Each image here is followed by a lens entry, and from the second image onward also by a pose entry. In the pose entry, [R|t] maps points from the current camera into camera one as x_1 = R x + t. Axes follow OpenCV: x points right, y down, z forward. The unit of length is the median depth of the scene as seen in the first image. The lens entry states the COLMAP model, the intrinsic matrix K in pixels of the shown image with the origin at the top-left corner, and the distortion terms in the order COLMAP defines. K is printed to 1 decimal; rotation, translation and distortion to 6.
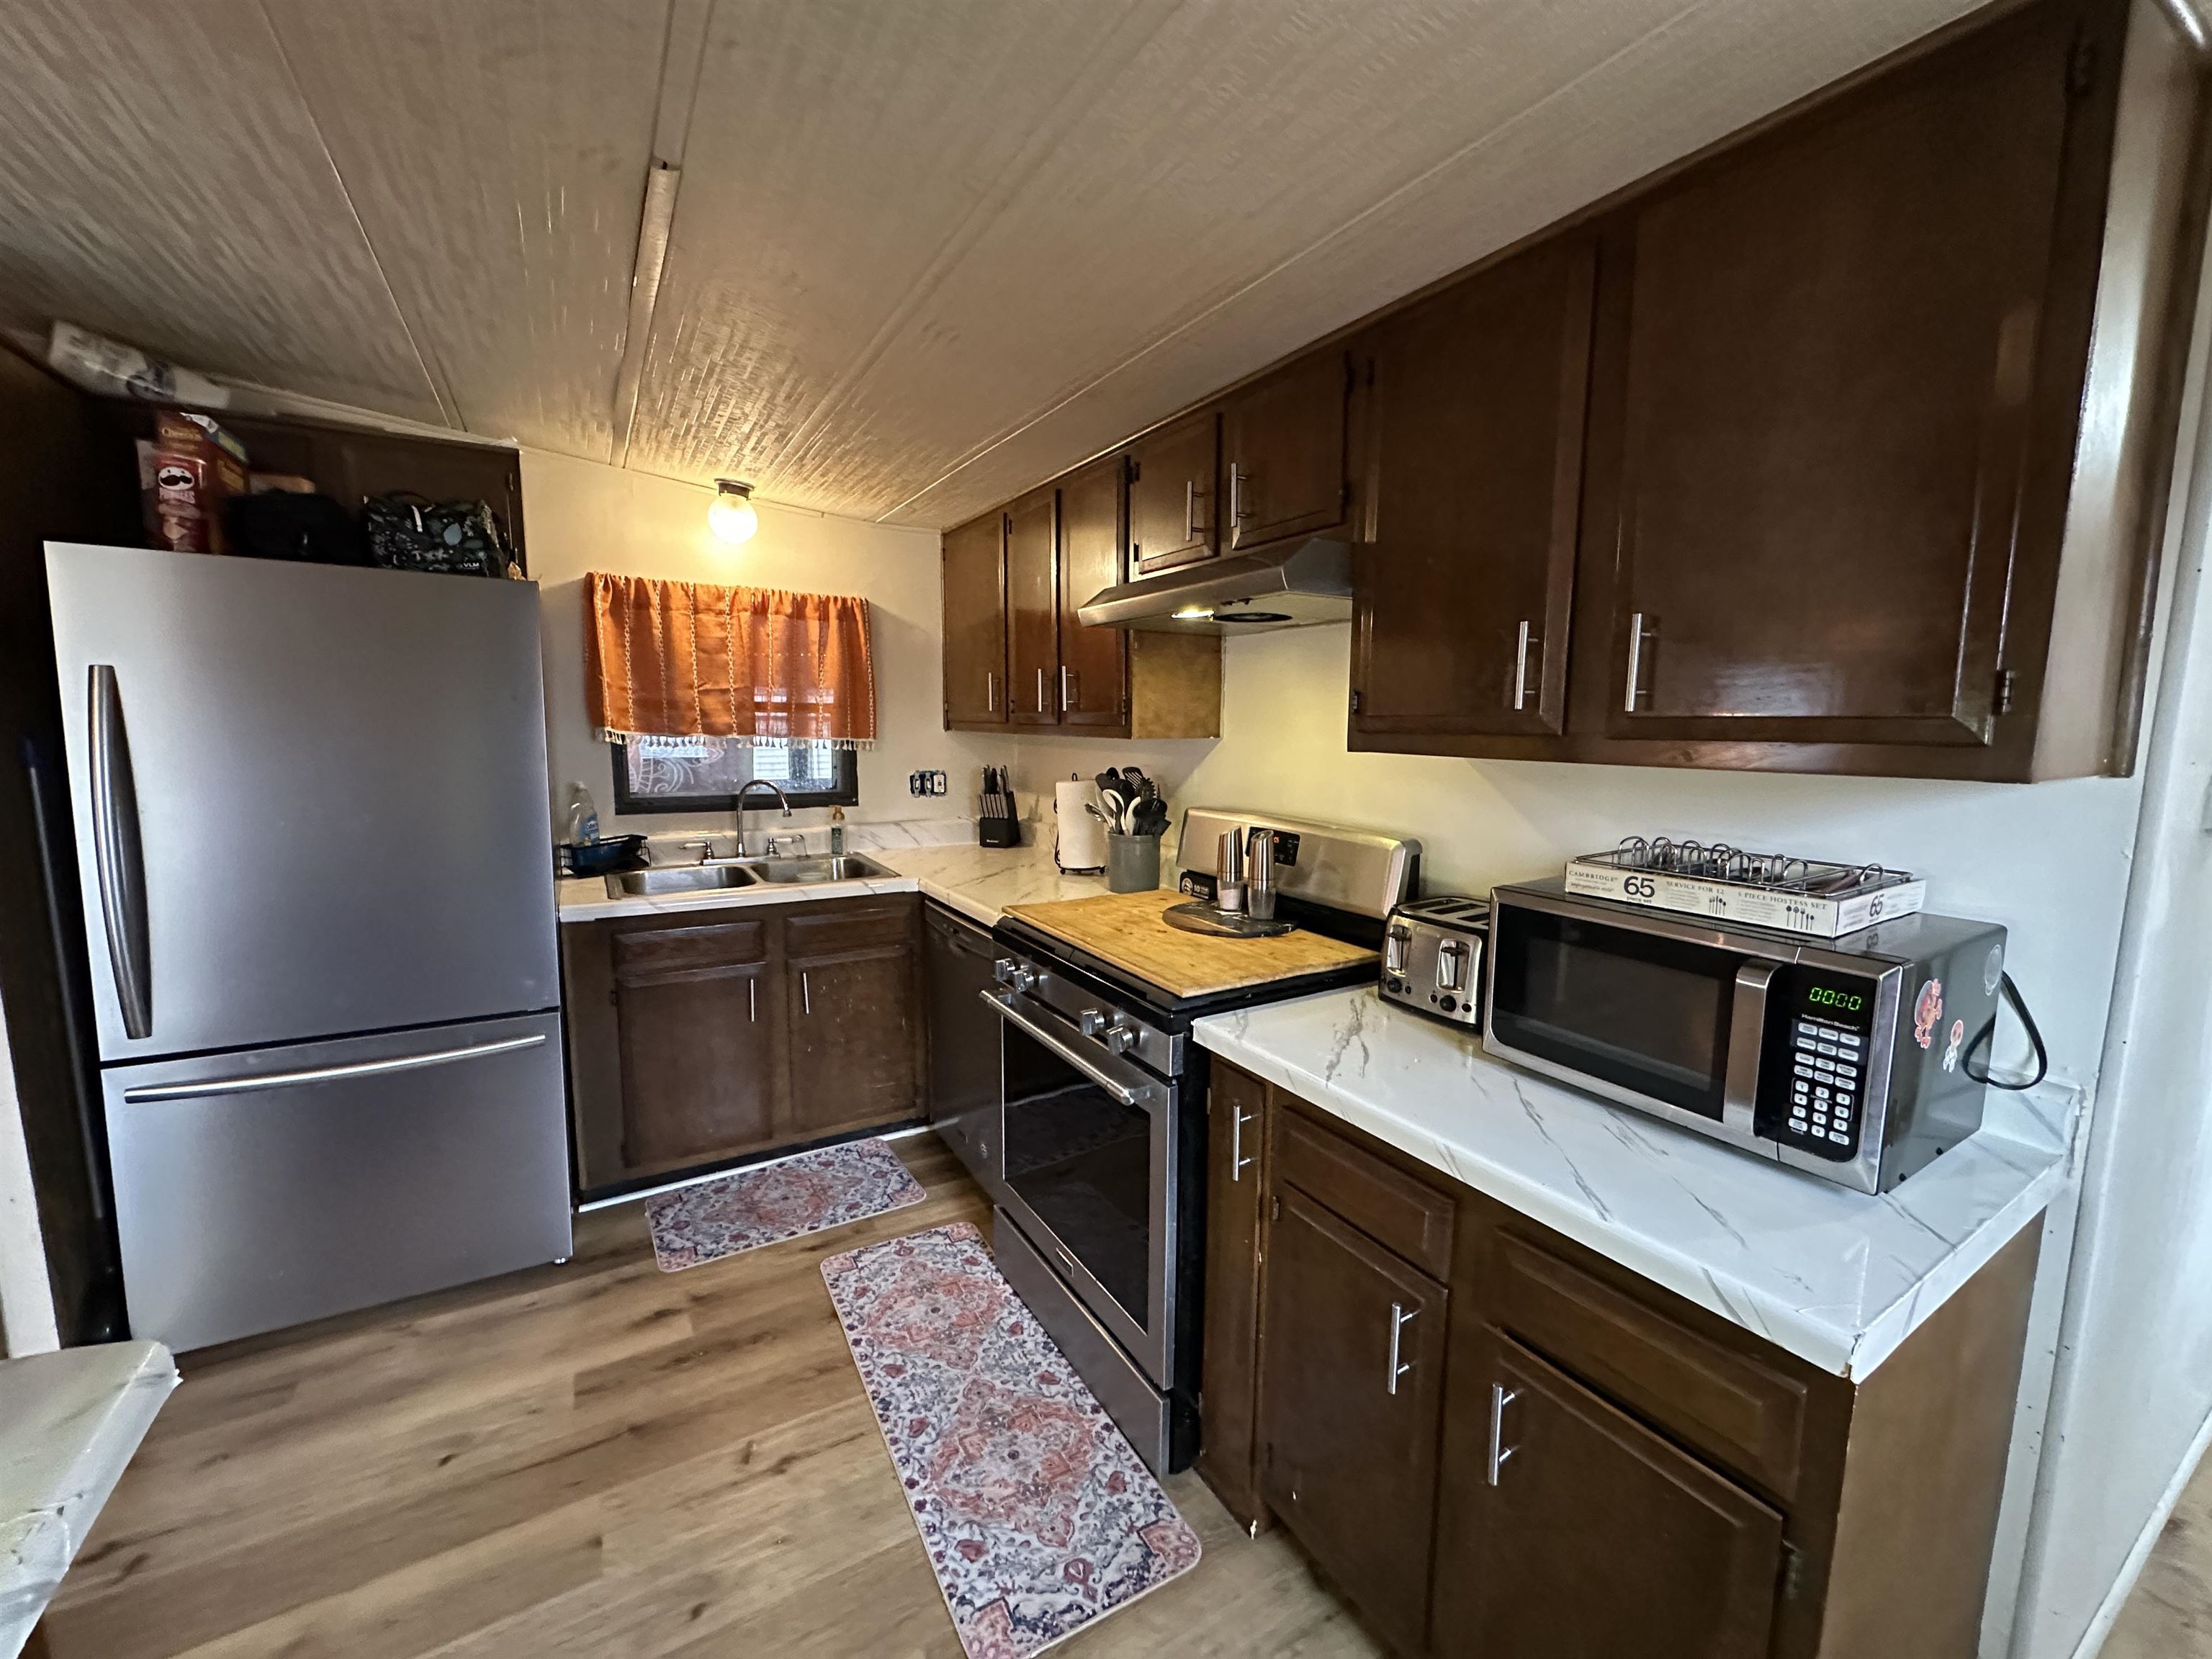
lens RADIAL K [[877.1, 0, 1114.3], [0, 877.1, 831.0], [0, 0, 1]] dist [-0.005931, 0.000690]
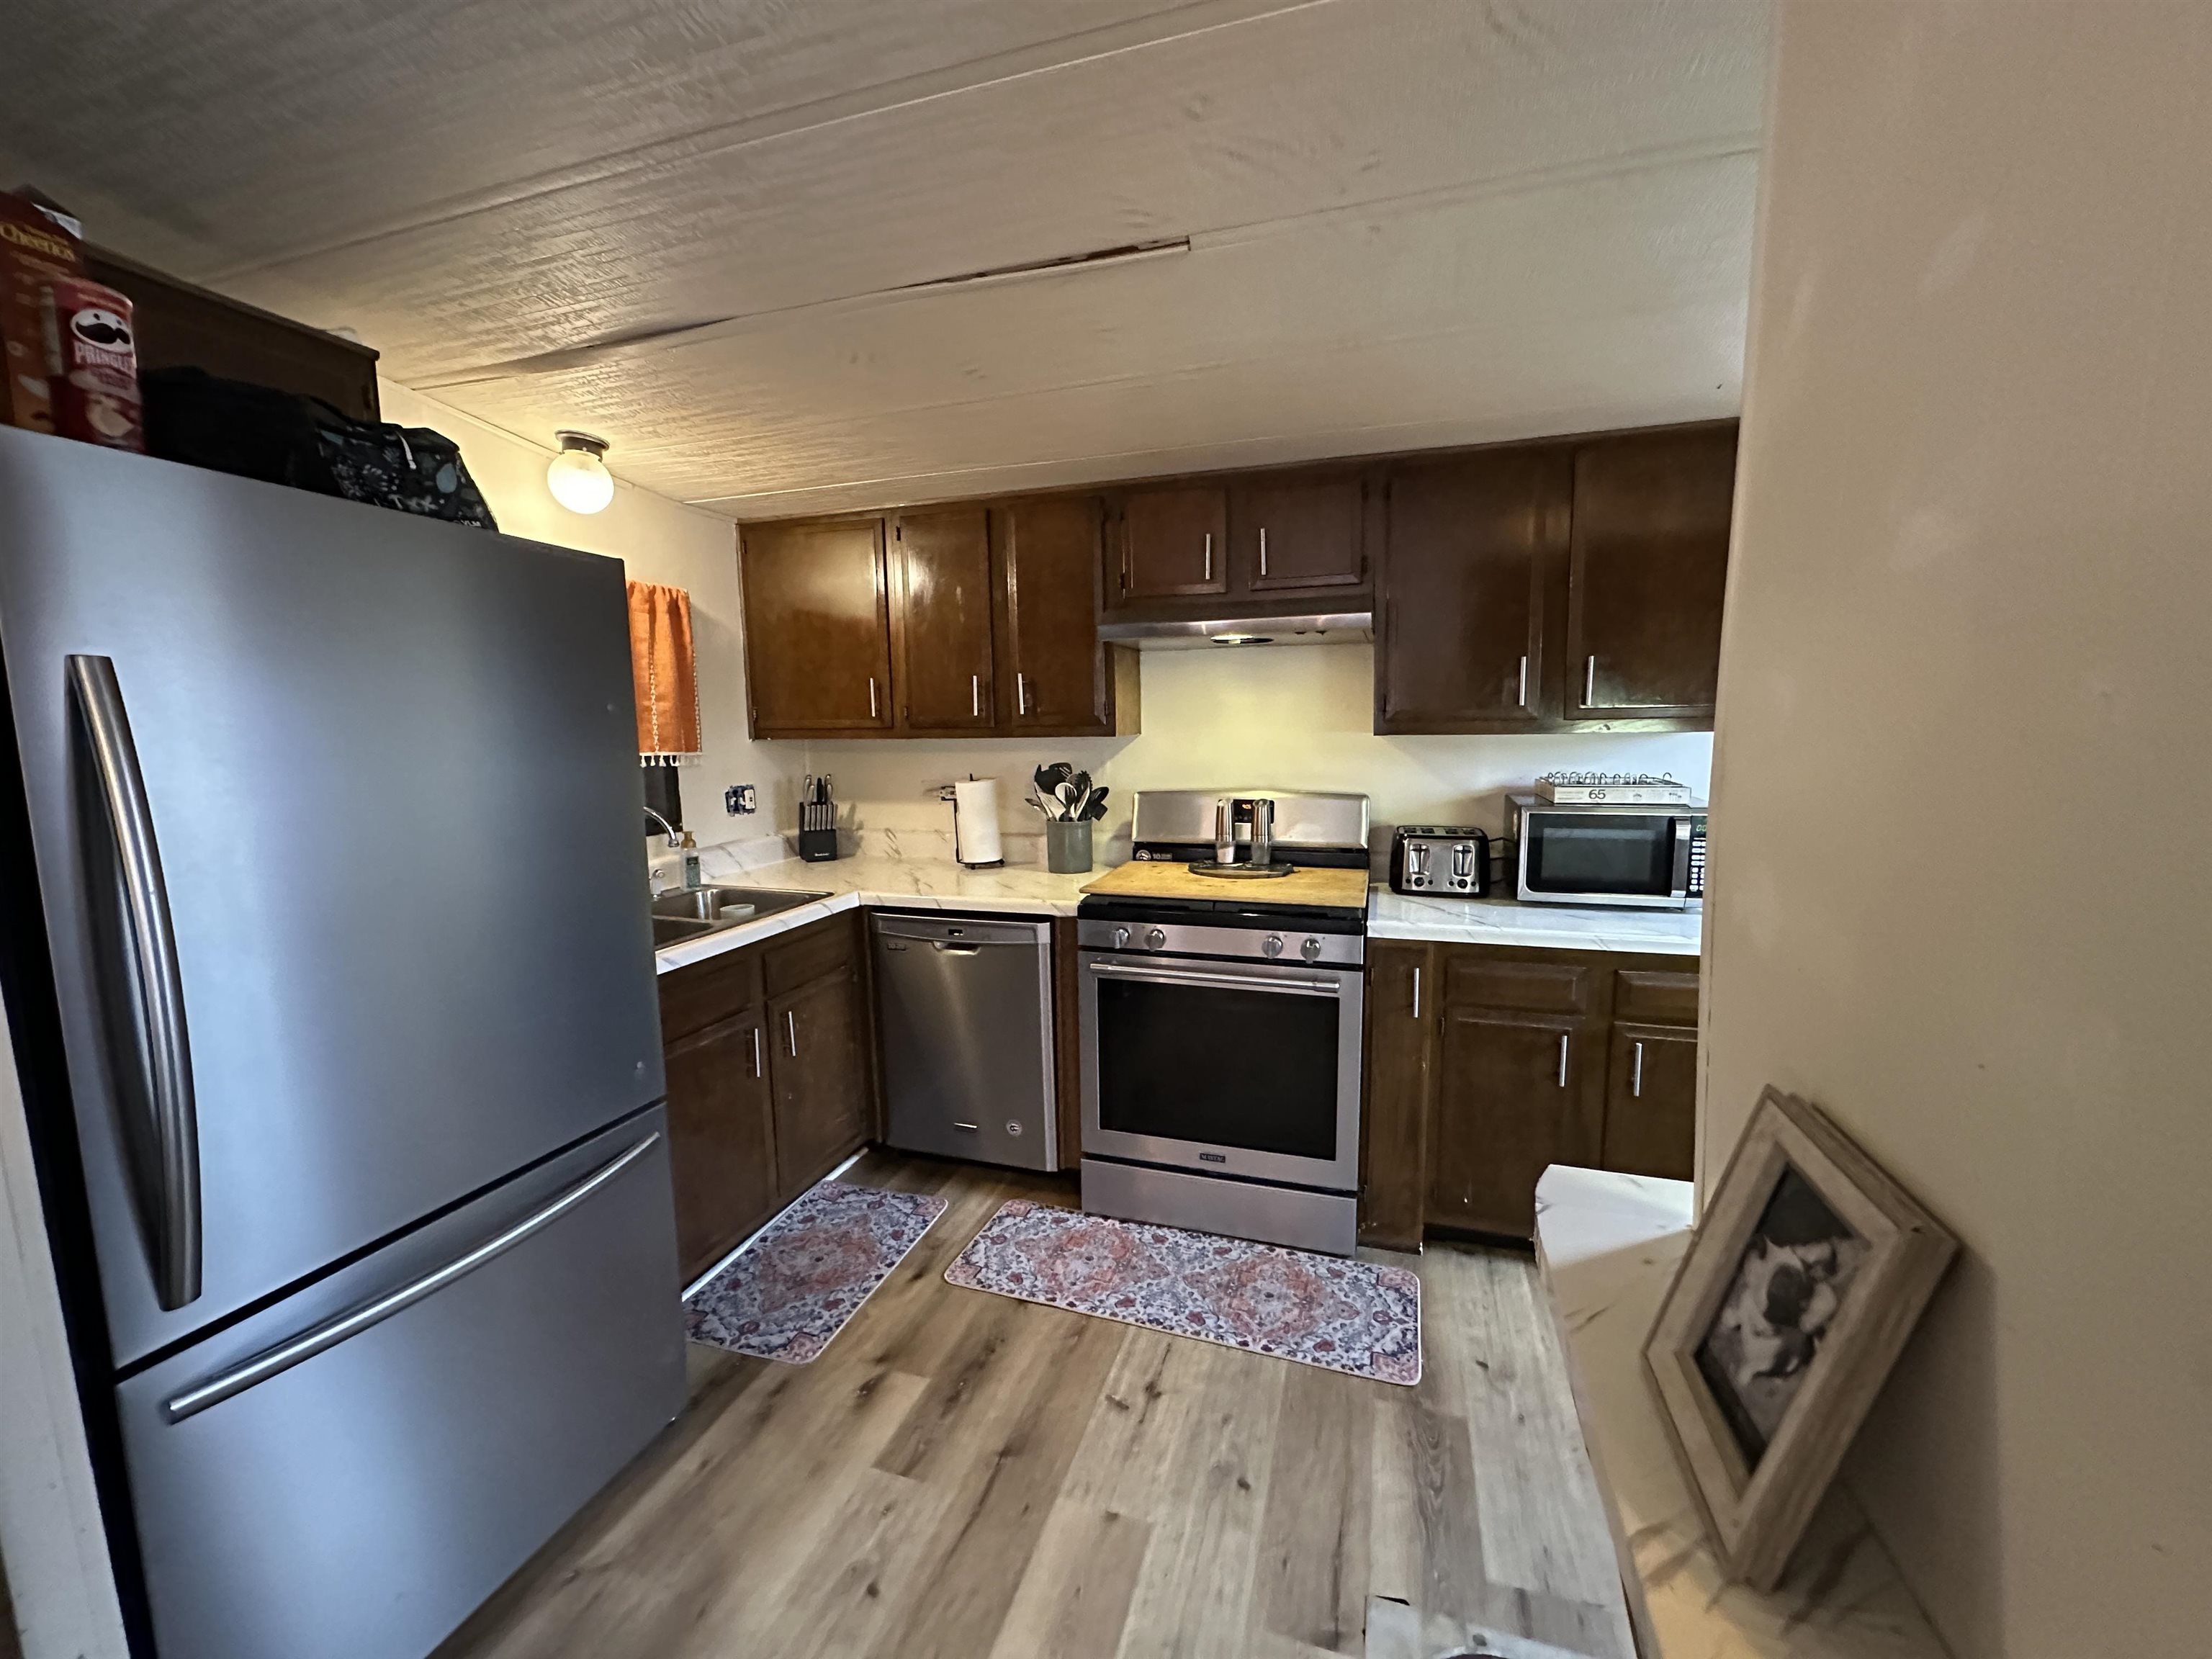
lens RADIAL K [[877.1, 0, 1102.3], [0, 877.1, 831.6], [0, 0, 1]] dist [-0.005931, 0.000690]
pose [[0.751319, -0.104547, 0.651606, -0.965132], [0.107216, 0.993591, 0.035794, -0.026580], [-0.651172, 0.042970, 0.757713, 0.148888]]
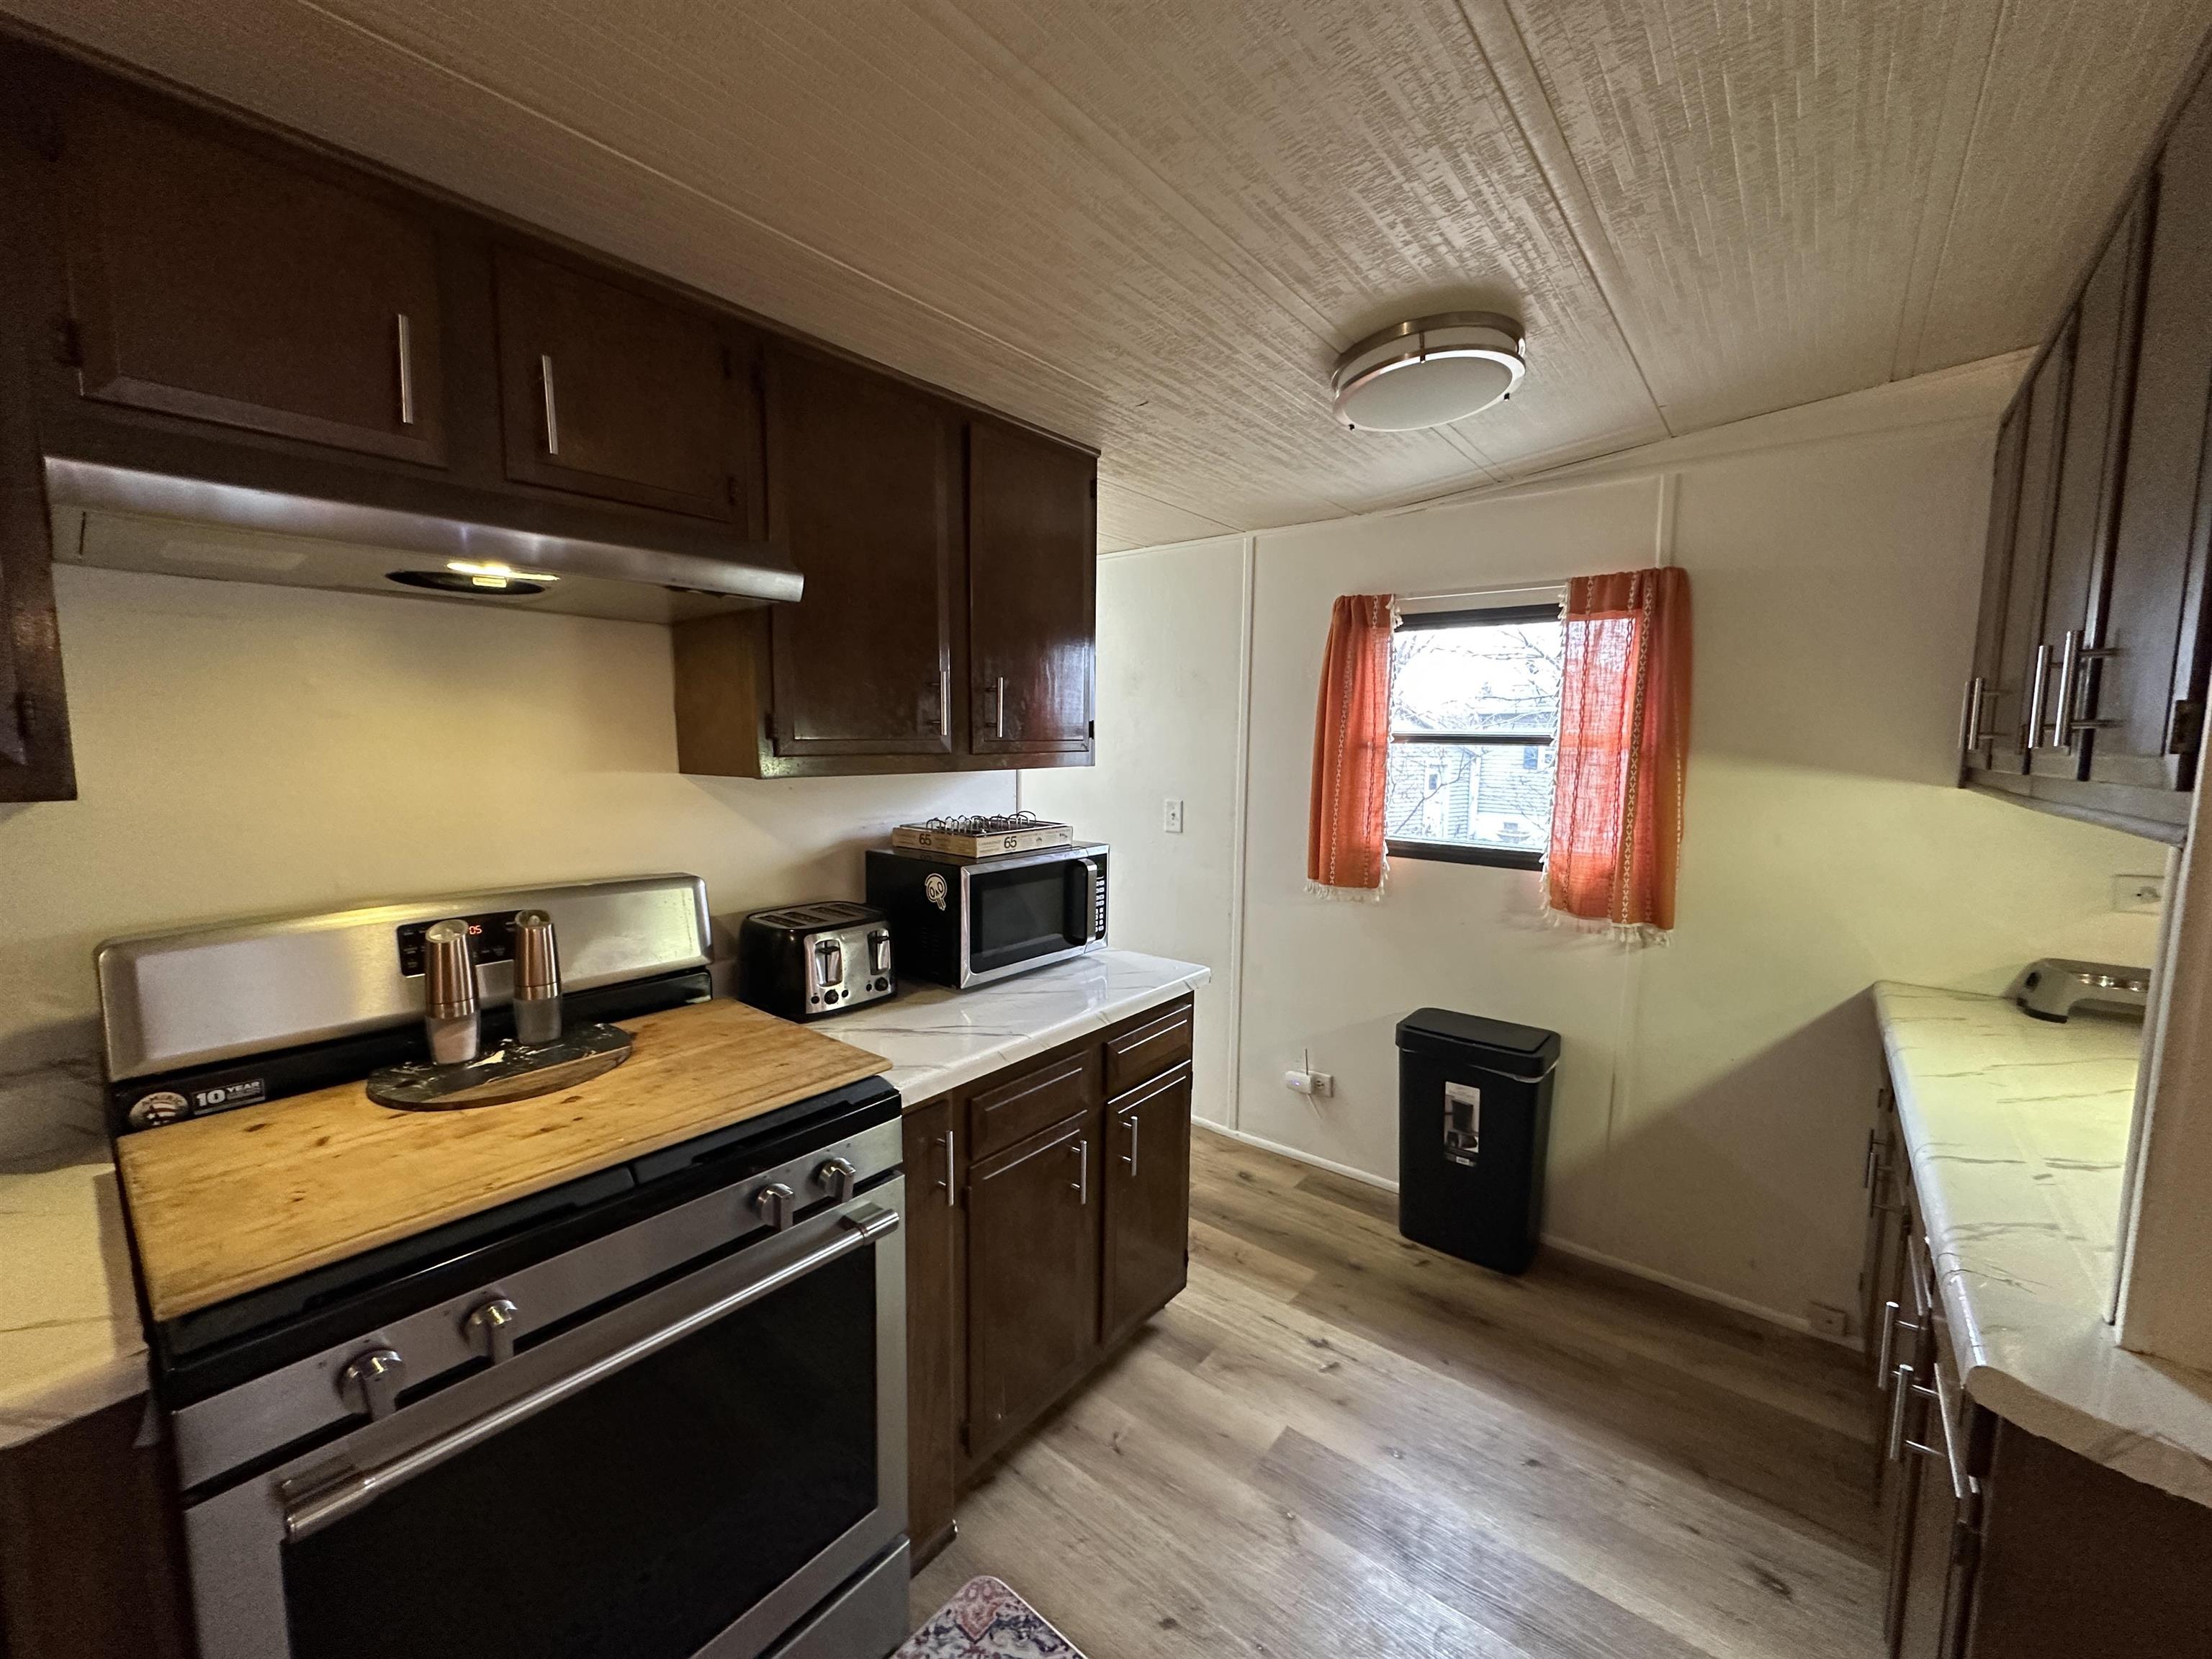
lens RADIAL K [[877.1, 0, 1099.8], [0, 877.1, 830.7], [0, 0, 1]] dist [-0.005931, 0.000690]
pose [[-0.330631, -0.115071, 0.936719, -0.635372], [0.110056, 0.981066, 0.159364, -0.128051], [-0.937321, 0.155782, -0.311706, 0.853530]]
